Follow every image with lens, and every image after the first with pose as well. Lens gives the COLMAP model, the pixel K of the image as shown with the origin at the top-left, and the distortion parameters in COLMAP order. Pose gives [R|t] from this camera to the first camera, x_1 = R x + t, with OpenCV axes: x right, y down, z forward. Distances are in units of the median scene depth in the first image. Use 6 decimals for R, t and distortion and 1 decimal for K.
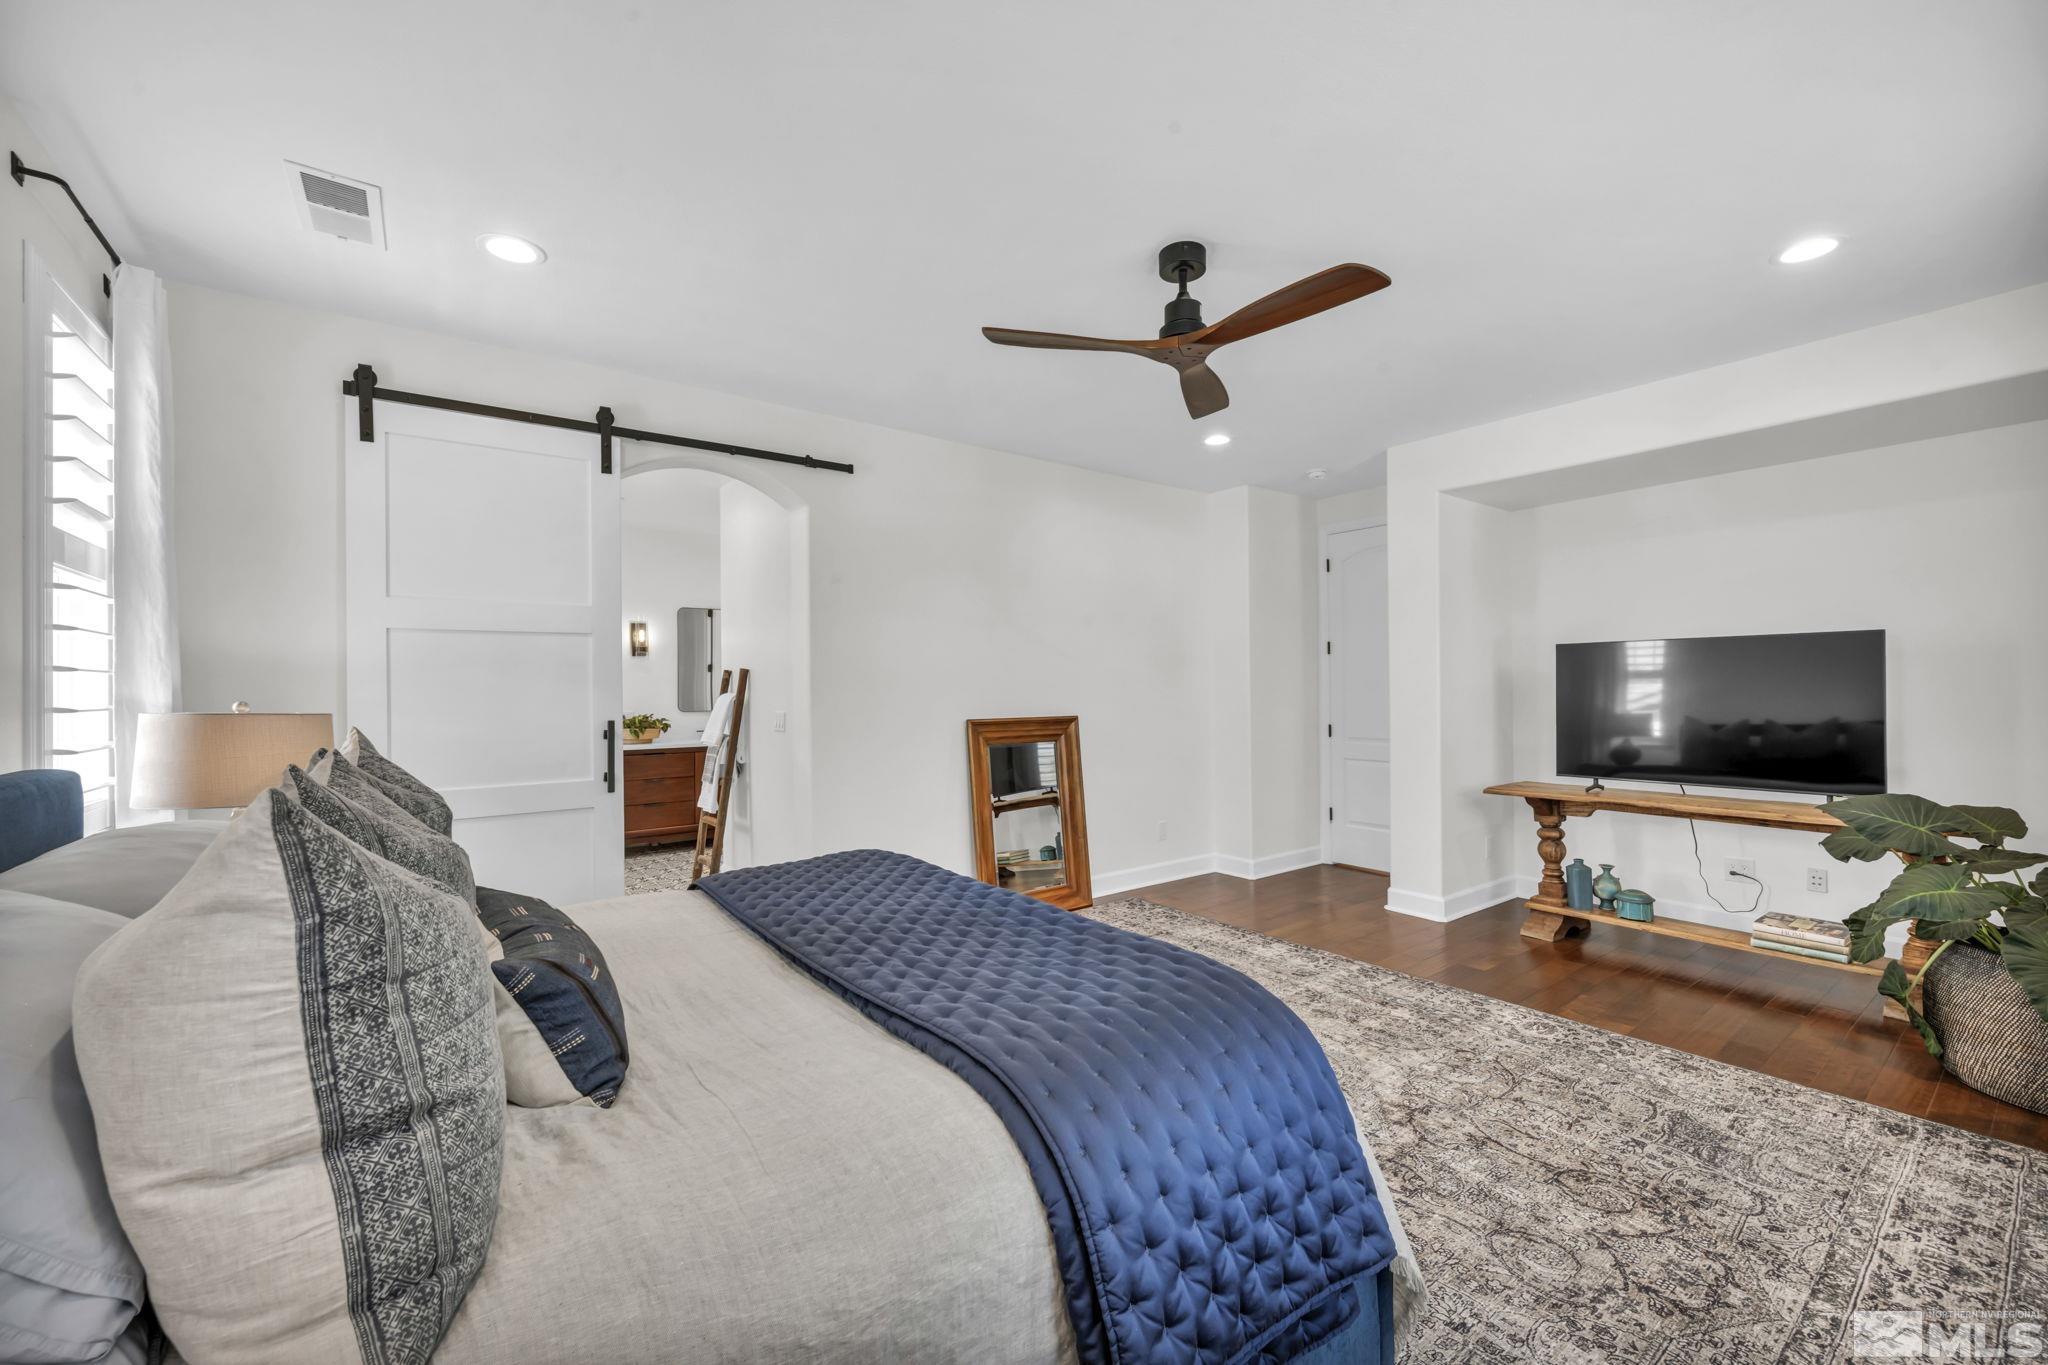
lens RADIAL K [[820.7, 0, 1022.5], [0, 820.7, 687.3], [0, 0, 1]] dist [0.001862, -0.000467]
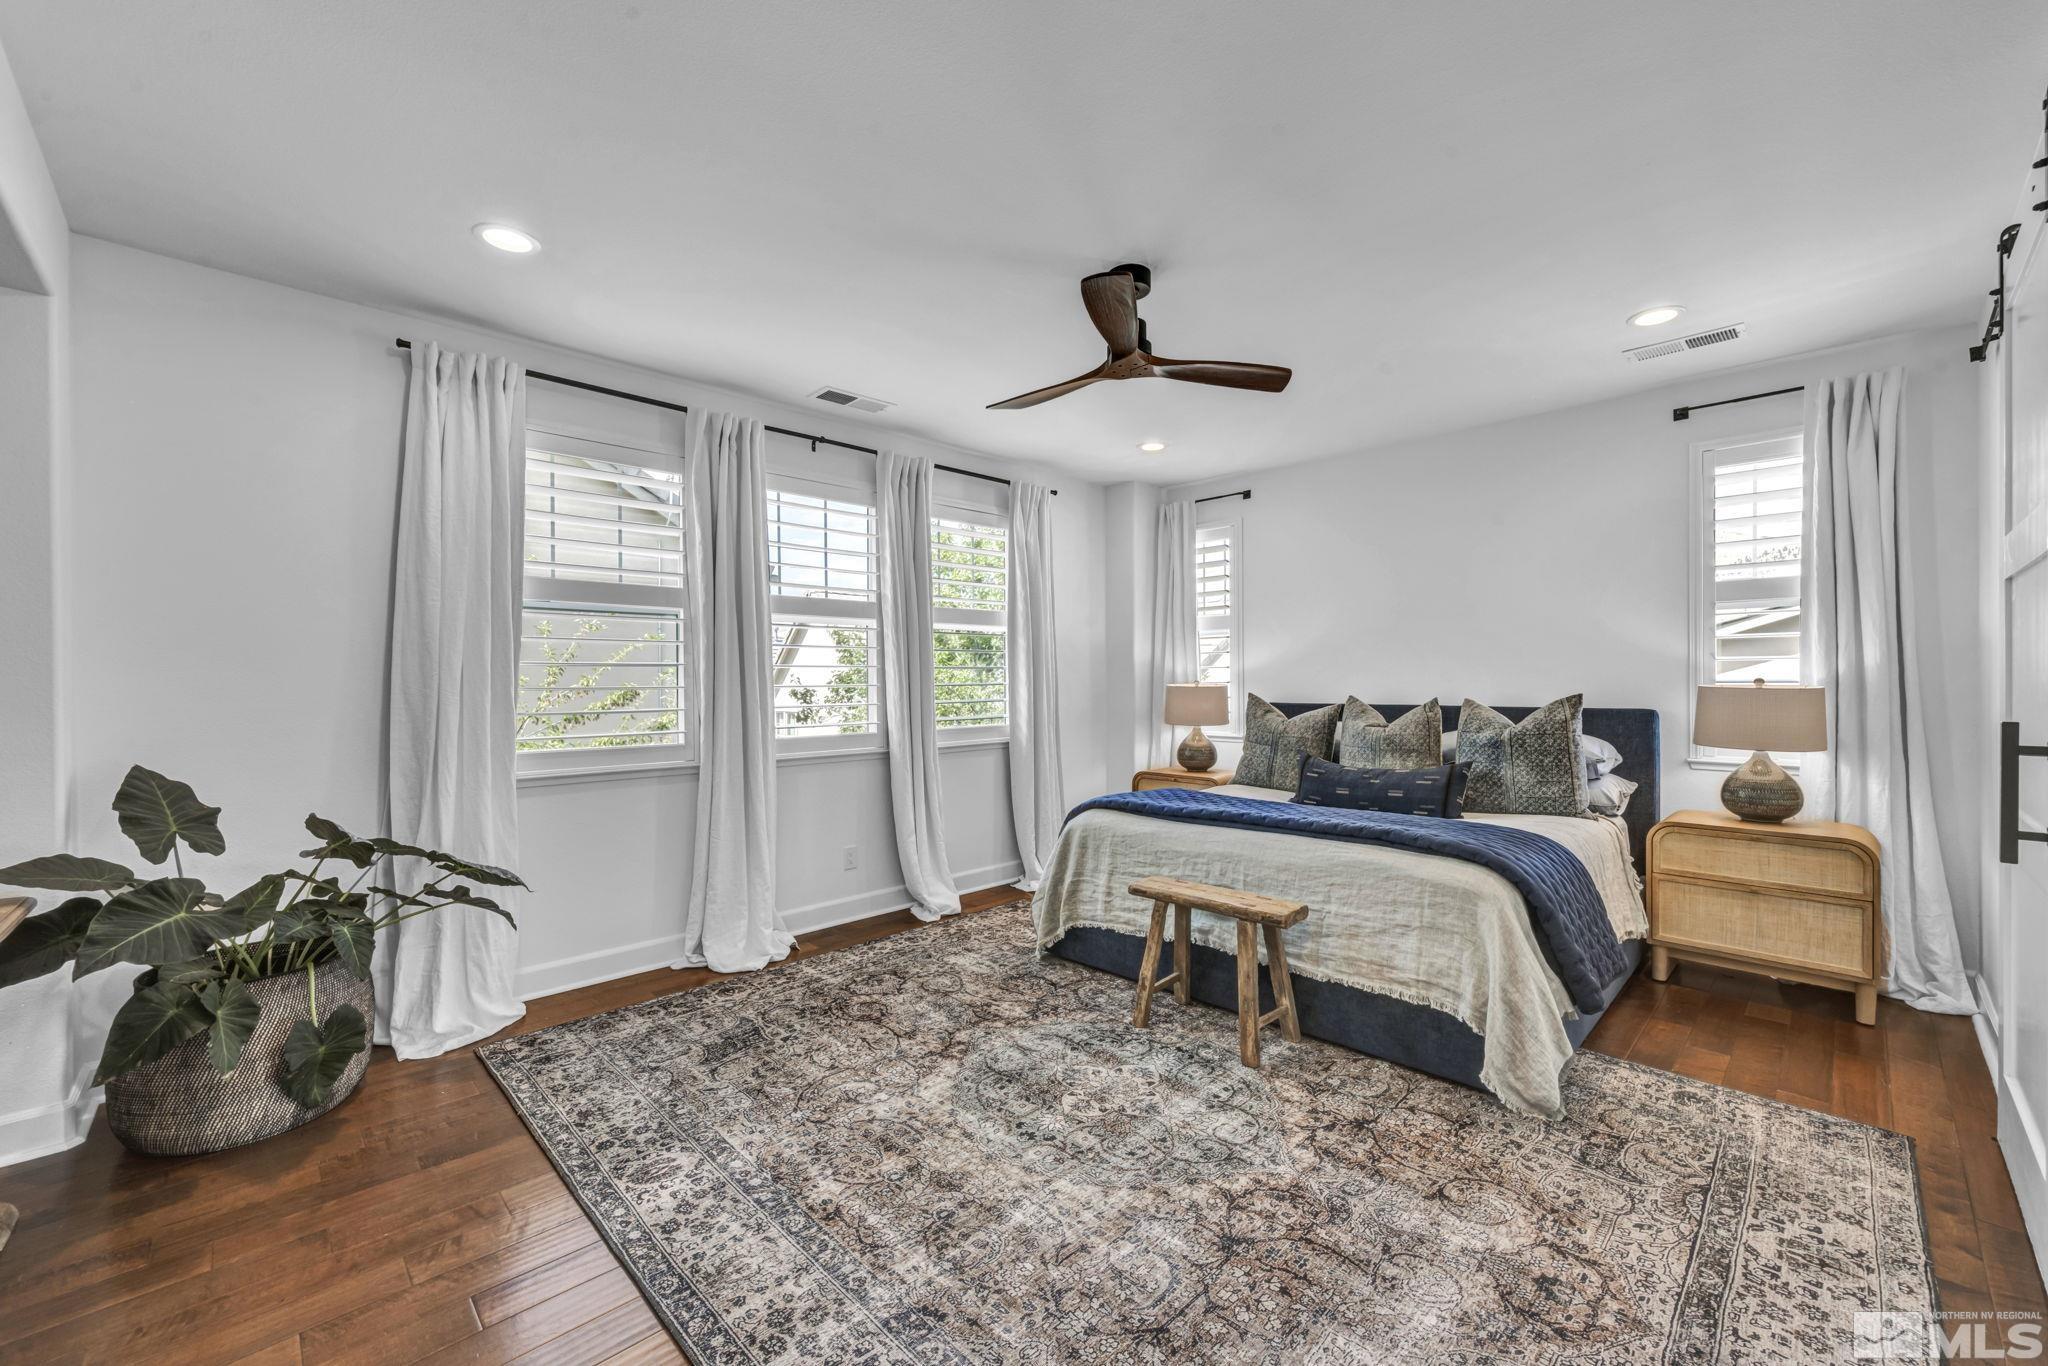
lens RADIAL K [[820.7, 0, 1026.8], [0, 820.7, 683.9], [0, 0, 1]] dist [0.001862, -0.000467]
pose [[-0.990824, 0.012794, -0.134551, 0.507586], [0.012651, 0.999918, 0.001915, 0.004574], [0.134564, 0.000196, -0.990905, 2.164087]]
